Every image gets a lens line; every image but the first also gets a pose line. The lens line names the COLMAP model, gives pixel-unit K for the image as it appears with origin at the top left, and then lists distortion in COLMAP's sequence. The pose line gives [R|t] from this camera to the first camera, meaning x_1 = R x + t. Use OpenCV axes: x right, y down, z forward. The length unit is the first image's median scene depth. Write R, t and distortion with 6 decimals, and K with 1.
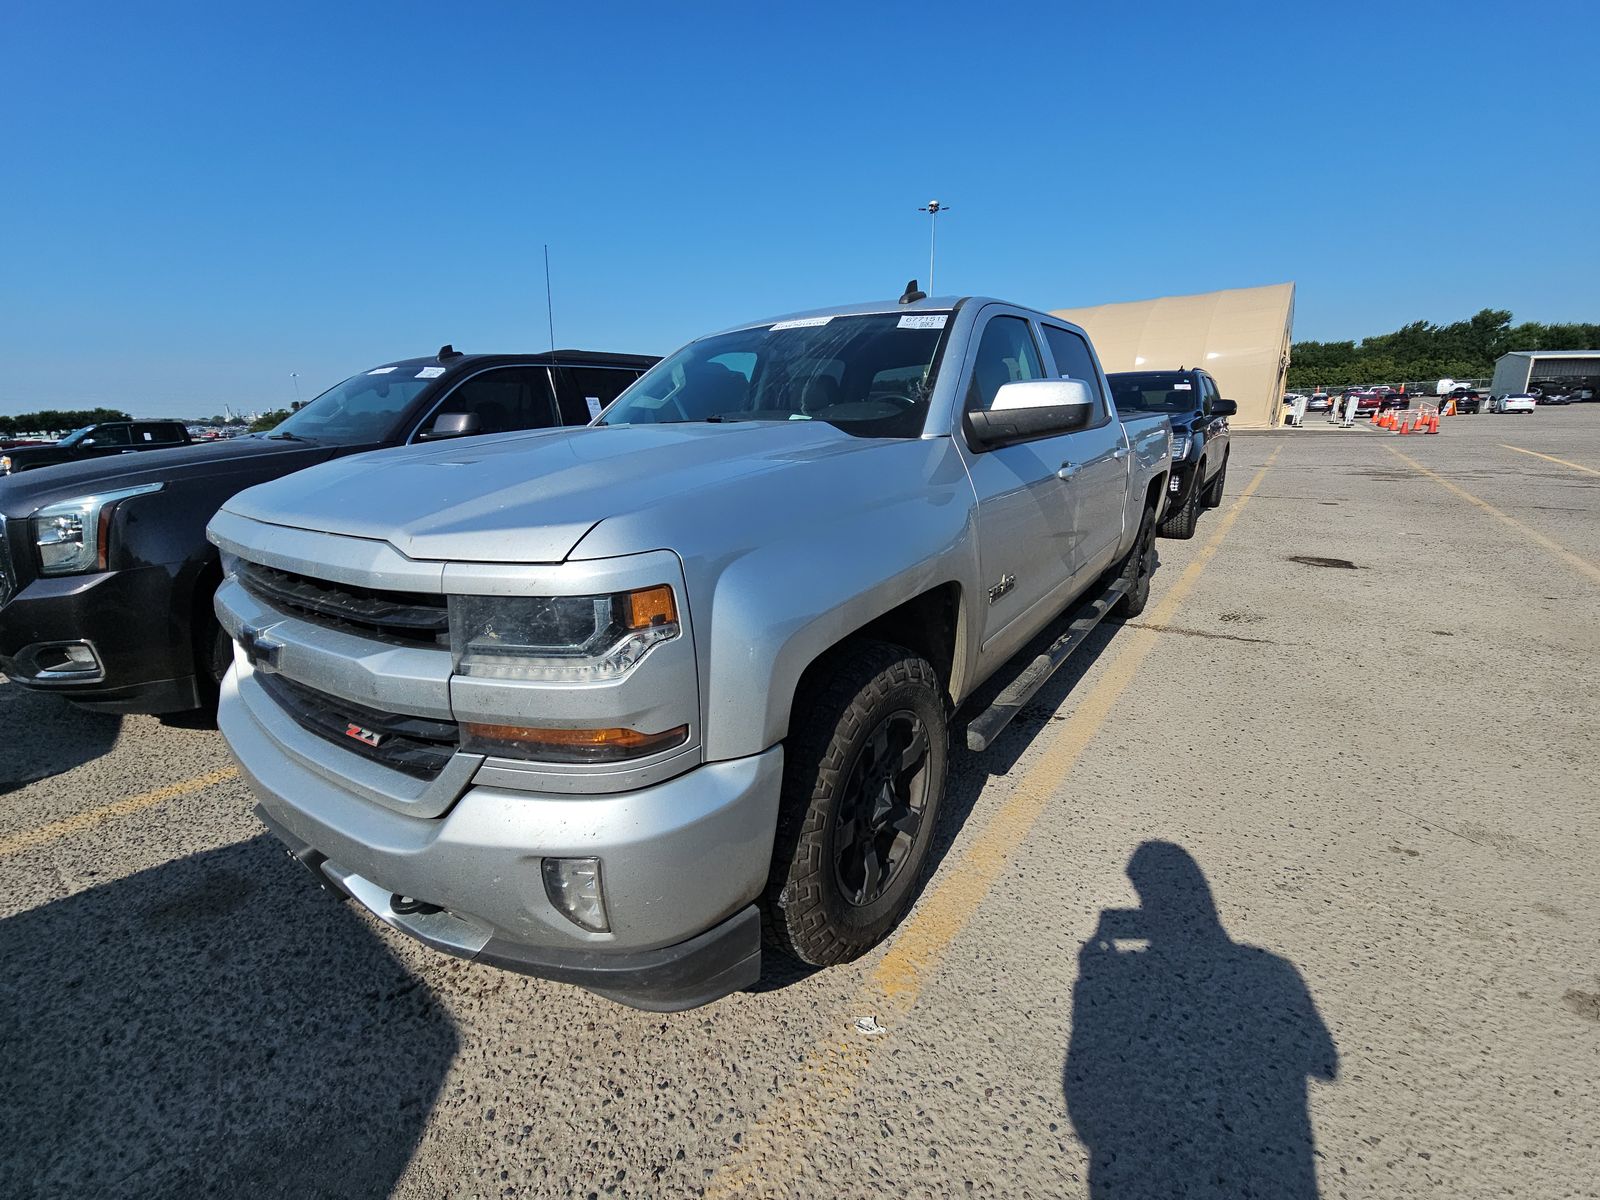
lens RADIAL K [[650.7, 0, 800.0], [0, 650.7, 600.0], [0, 0, 1]] dist [0.000774, -0.000255]
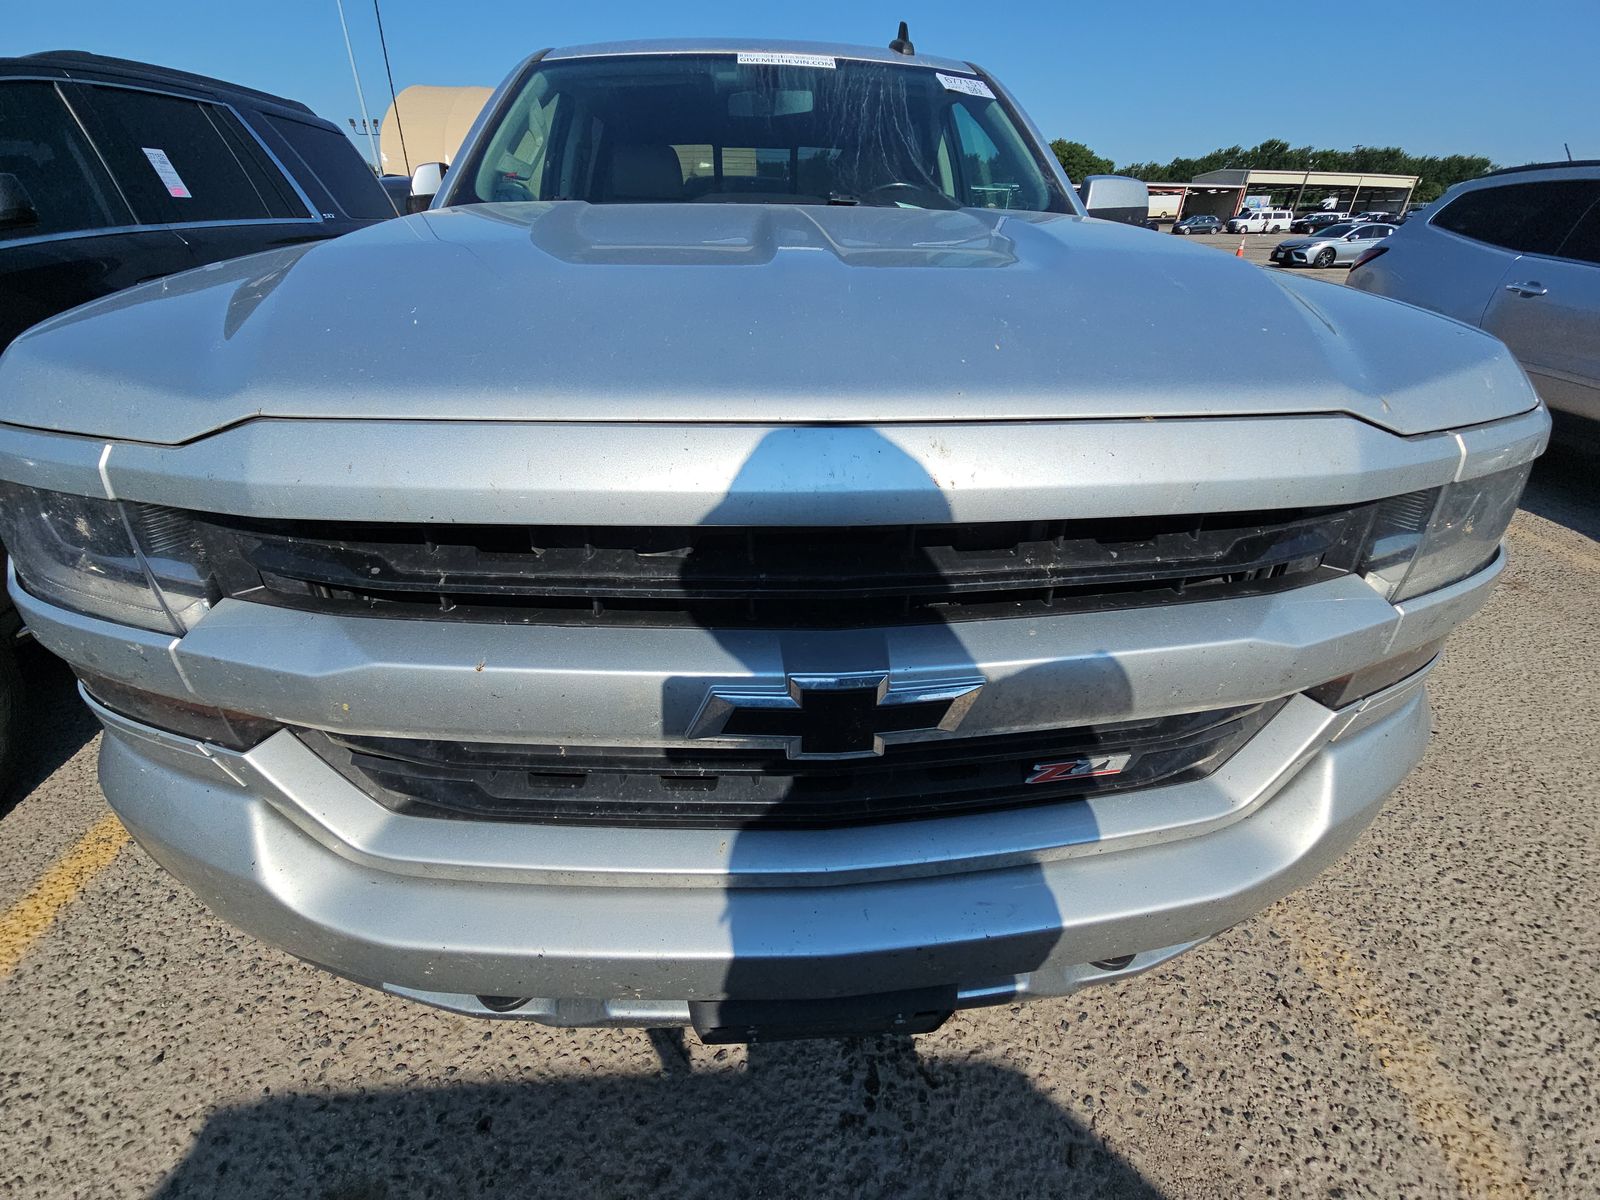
lens RADIAL K [[650.7, 0, 800.0], [0, 650.7, 600.0], [0, 0, 1]] dist [0.000774, -0.000255]
pose [[0.765091, -0.299128, 0.570226, -0.990399], [0.151467, 0.944307, 0.292134, -0.124889], [-0.625854, -0.137139, 0.767789, 0.626125]]
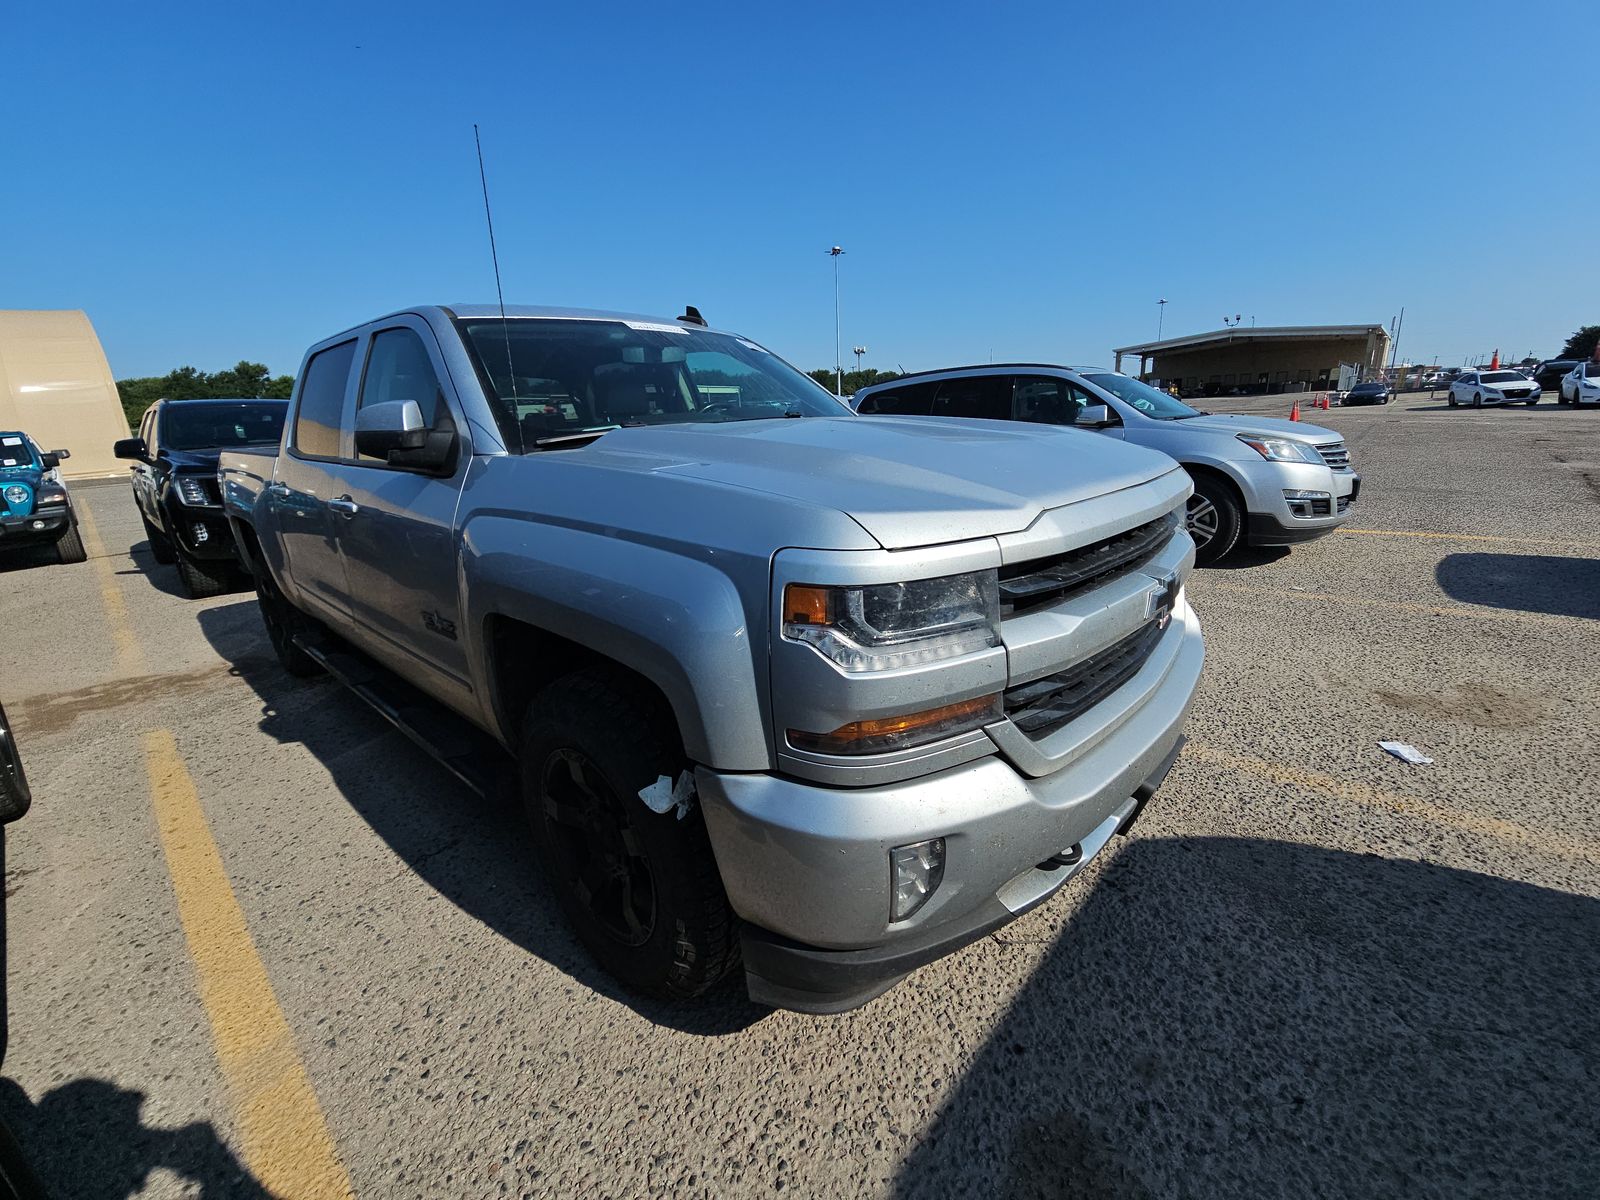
lens RADIAL K [[640.0, 0, 800.0], [0, 640.0, 600.0], [0, 0, 1]] dist [0.000396, 0.000109]
pose [[0.121242, -0.270022, 0.955190, -1.764359], [0.323134, 0.920610, 0.219231, -0.321399], [-0.938555, 0.282074, 0.198870, 1.246335]]
